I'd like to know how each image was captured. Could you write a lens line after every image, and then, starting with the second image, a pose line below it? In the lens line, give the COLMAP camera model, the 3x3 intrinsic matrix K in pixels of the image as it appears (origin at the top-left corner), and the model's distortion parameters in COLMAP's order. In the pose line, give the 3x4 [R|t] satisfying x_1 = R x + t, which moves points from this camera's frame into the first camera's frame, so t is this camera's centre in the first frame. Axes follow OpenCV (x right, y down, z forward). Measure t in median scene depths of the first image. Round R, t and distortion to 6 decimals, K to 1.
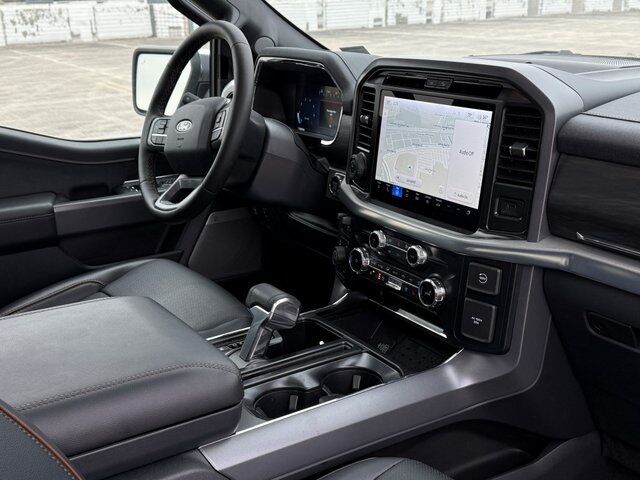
lens RADIAL K [[741.3, 0, 316.9], [0, 741.3, 242.4], [0, 0, 1]] dist [0.000188, 0.000000]
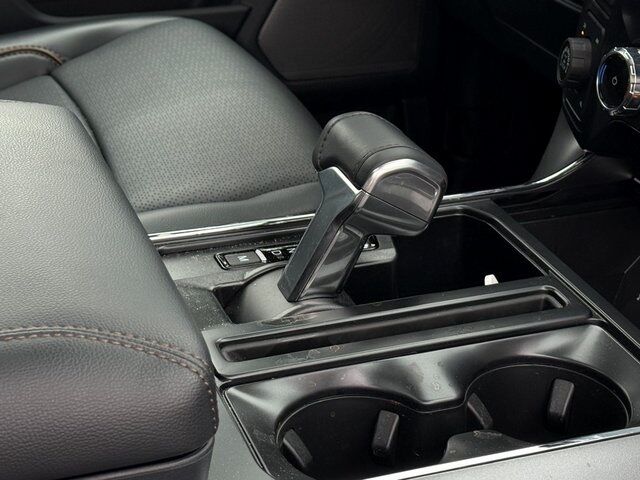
lens RADIAL K [[1323.5, 0, 322.2], [0, 1323.5, 240.9], [0, 0, 1]] dist [0.138157, 0.000000]
pose [[0.976686, 0.143515, -0.159647, 0.029585], [-0.114250, 0.977114, 0.179428, -0.001400], [0.181744, -0.157005, 0.970731, 0.308033]]
